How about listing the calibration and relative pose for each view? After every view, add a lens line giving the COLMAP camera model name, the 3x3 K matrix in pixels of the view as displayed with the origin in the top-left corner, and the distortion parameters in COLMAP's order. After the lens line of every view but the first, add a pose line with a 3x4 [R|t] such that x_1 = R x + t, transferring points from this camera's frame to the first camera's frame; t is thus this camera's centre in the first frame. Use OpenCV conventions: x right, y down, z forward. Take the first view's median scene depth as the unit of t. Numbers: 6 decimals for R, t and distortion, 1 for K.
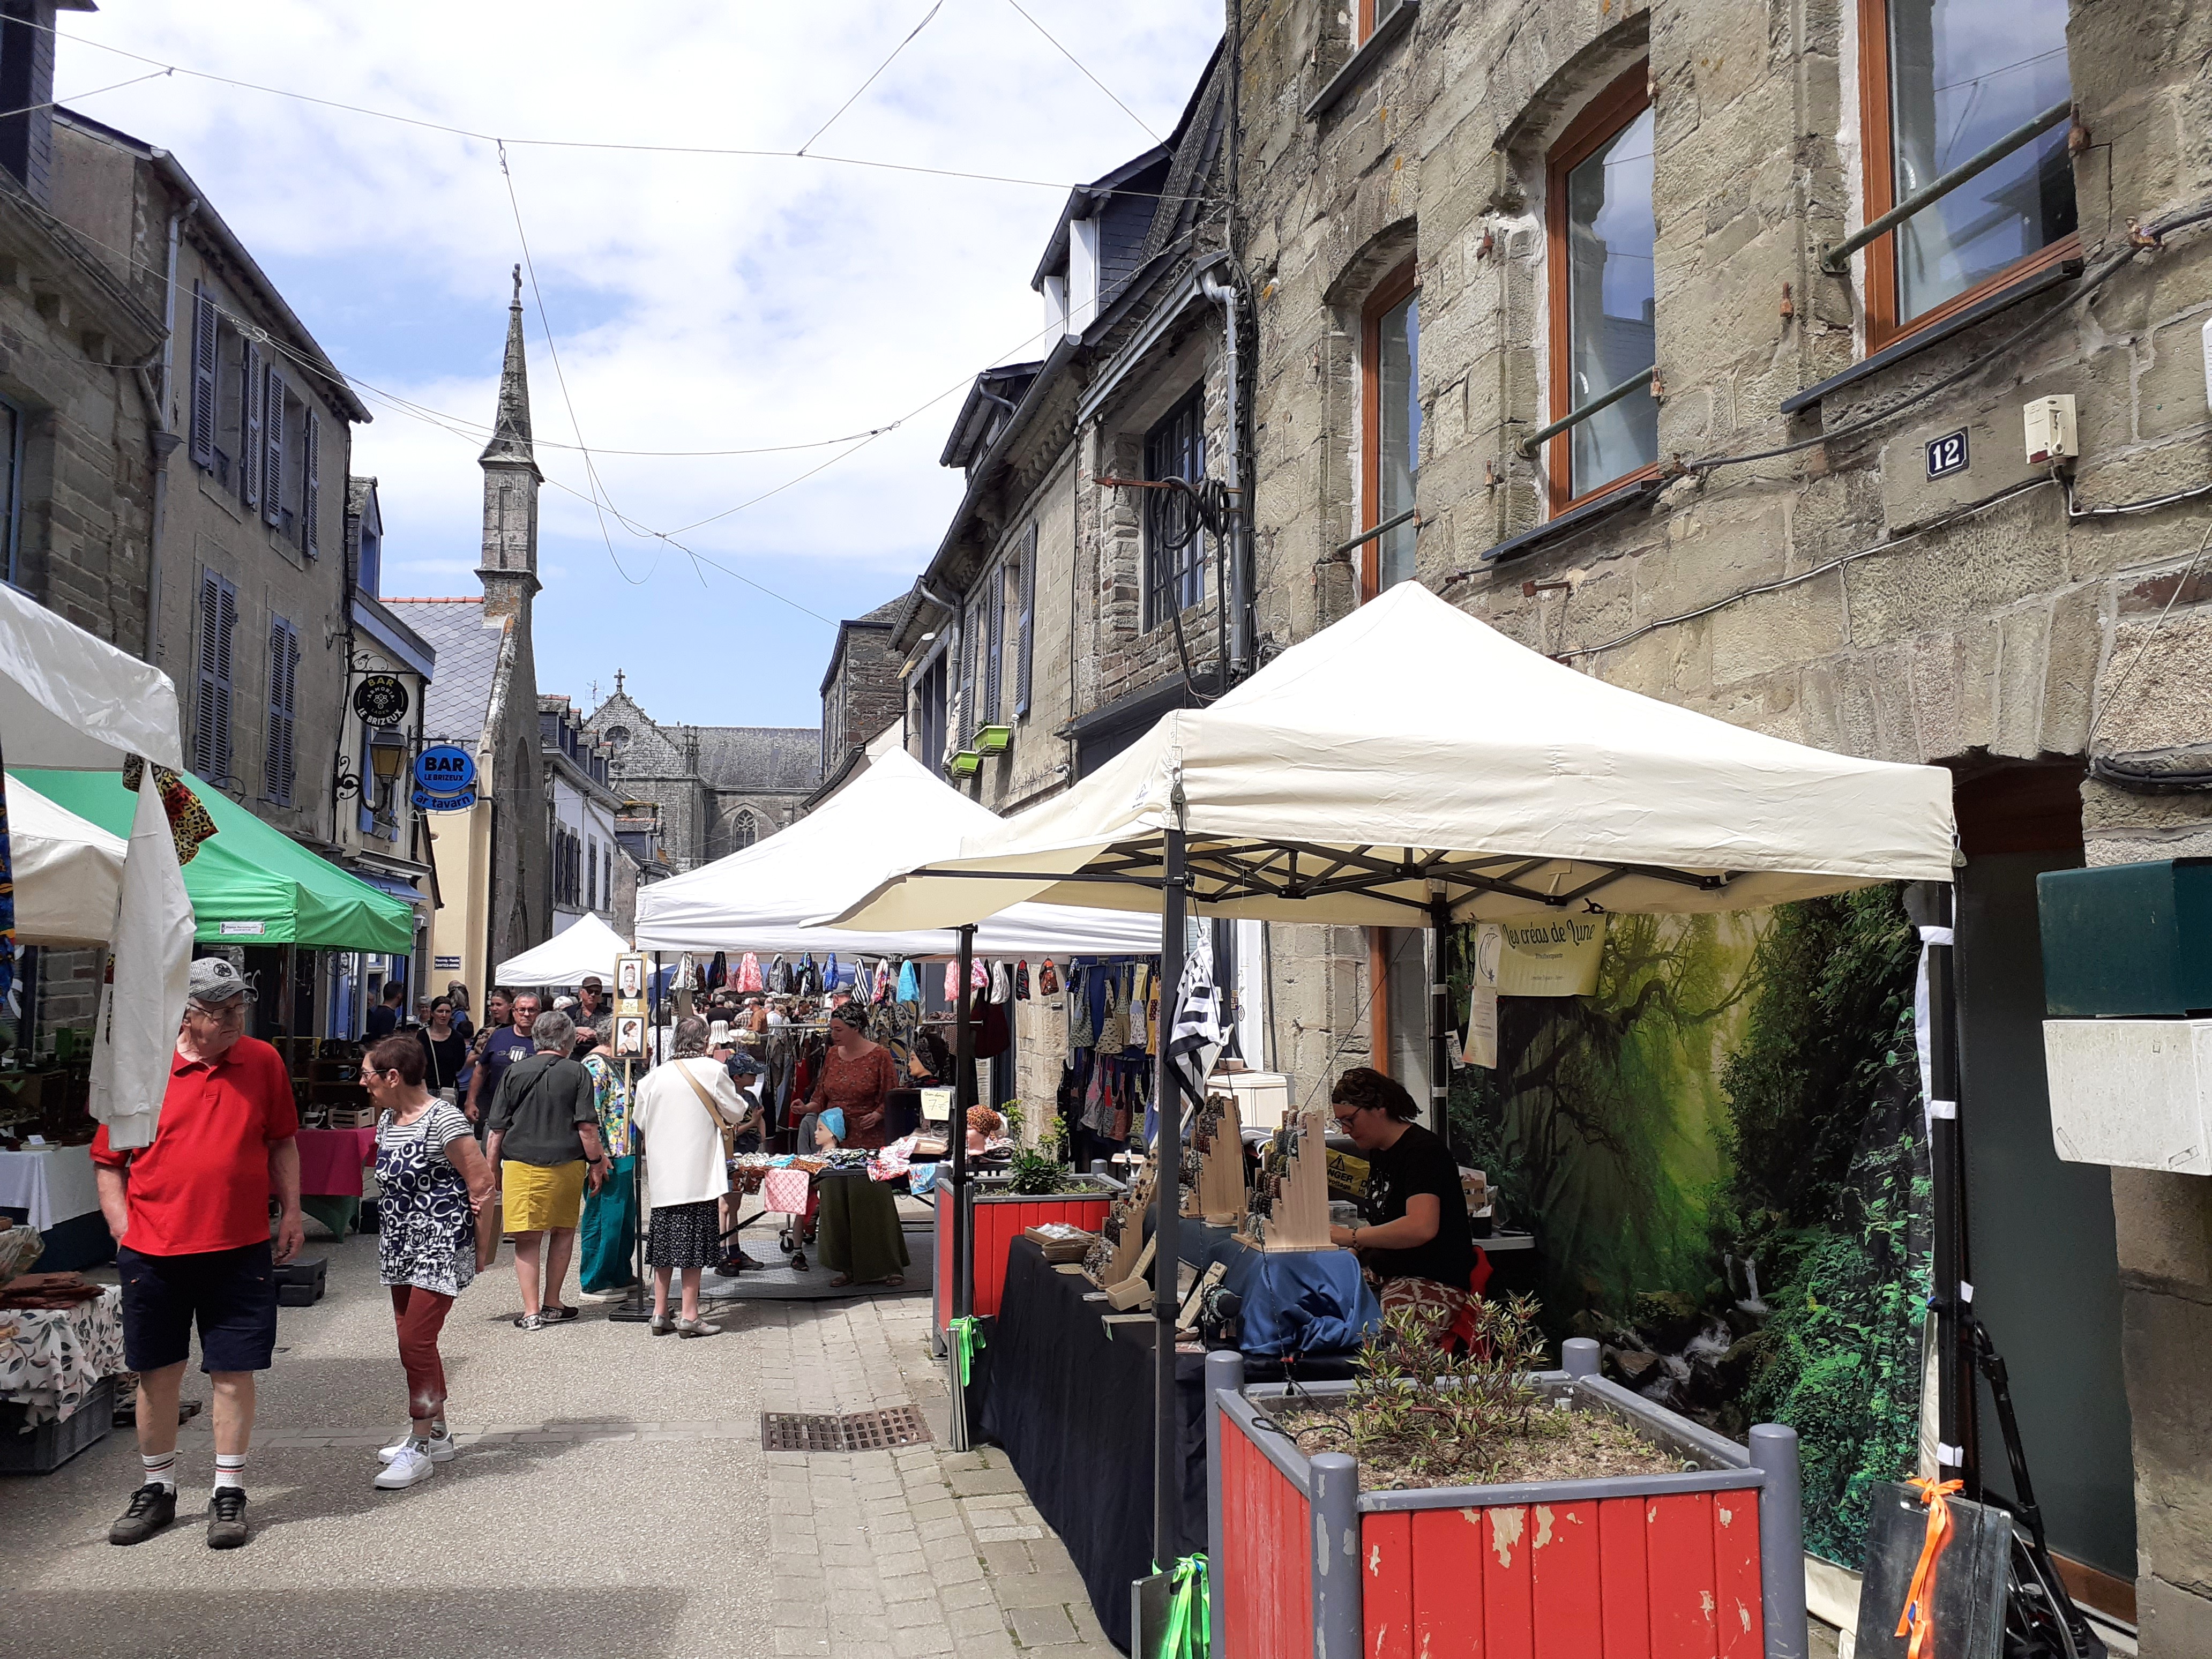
lens RADIAL K [[1810.6, 0, 1106.0], [0, 1810.6, 829.5], [0, 0, 1]] dist [-0.011086, -0.003836]
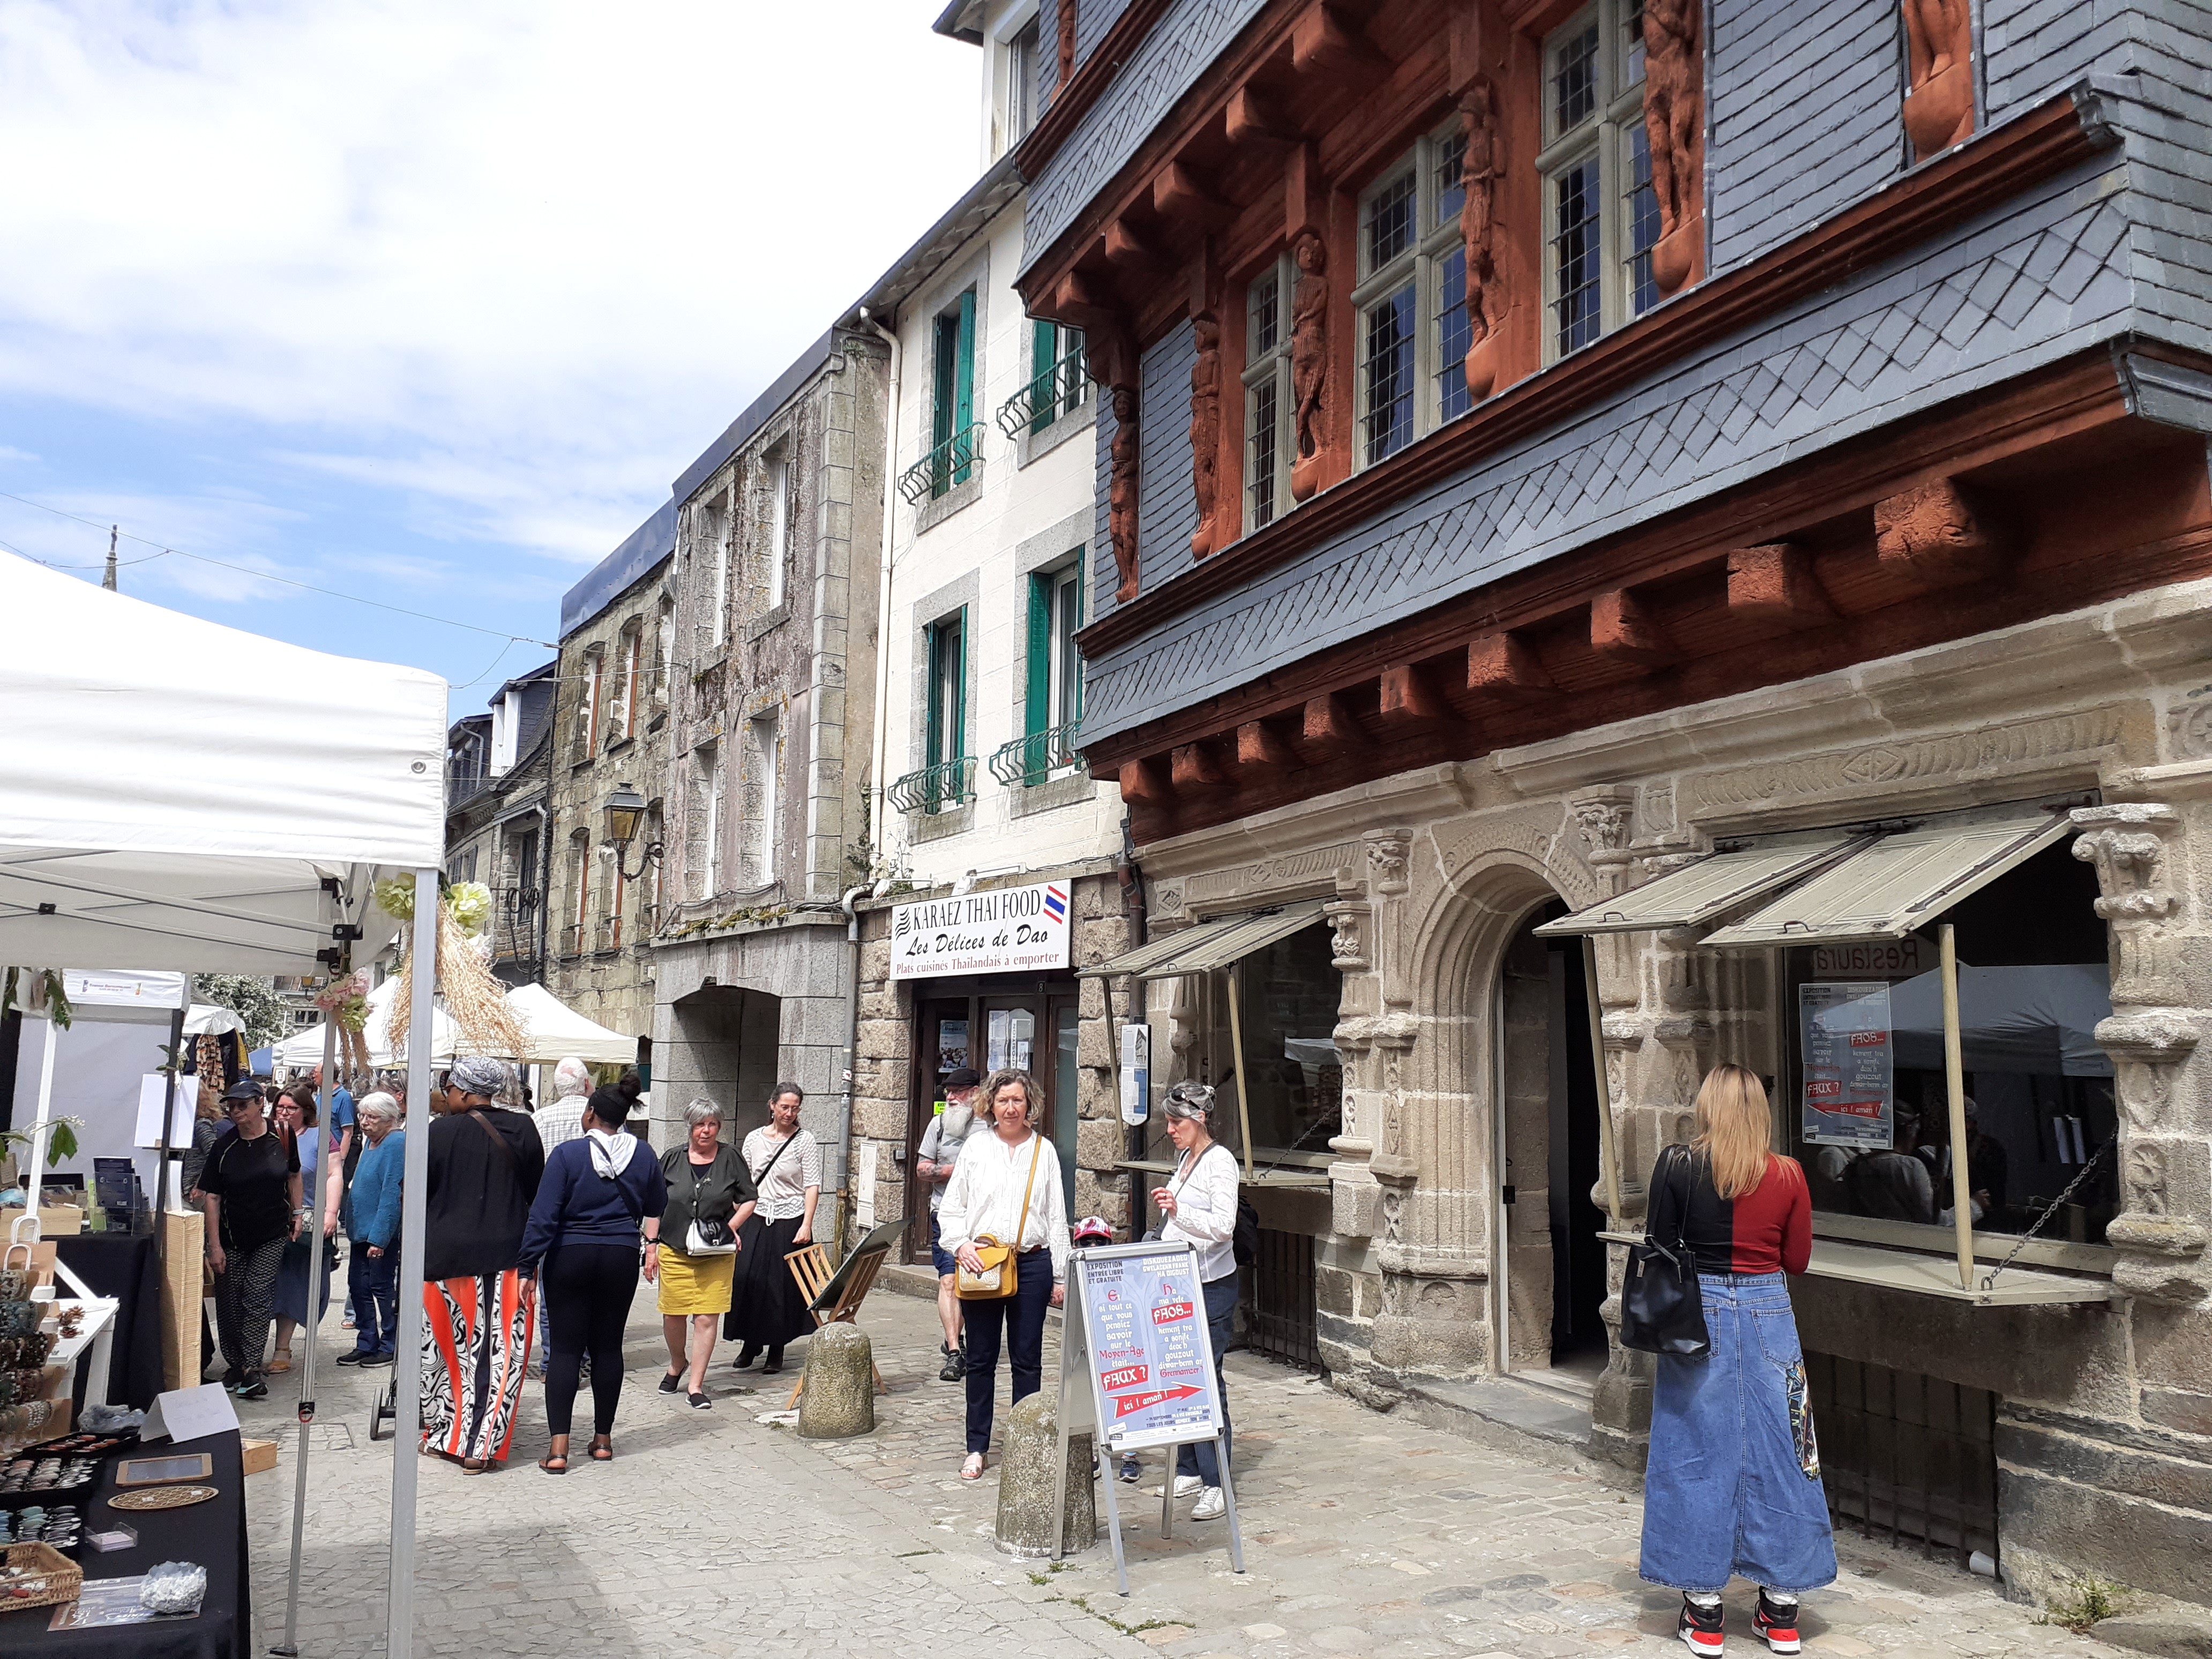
lens RADIAL K [[1810.6, 0, 1106.0], [0, 1810.6, 829.5], [0, 0, 1]] dist [-0.011086, -0.003836]
pose [[0.964354, 0.046247, 0.260544, 0.081787], [-0.035173, 0.998275, -0.047009, -0.085521], [-0.262269, 0.036169, 0.964317, -0.832875]]
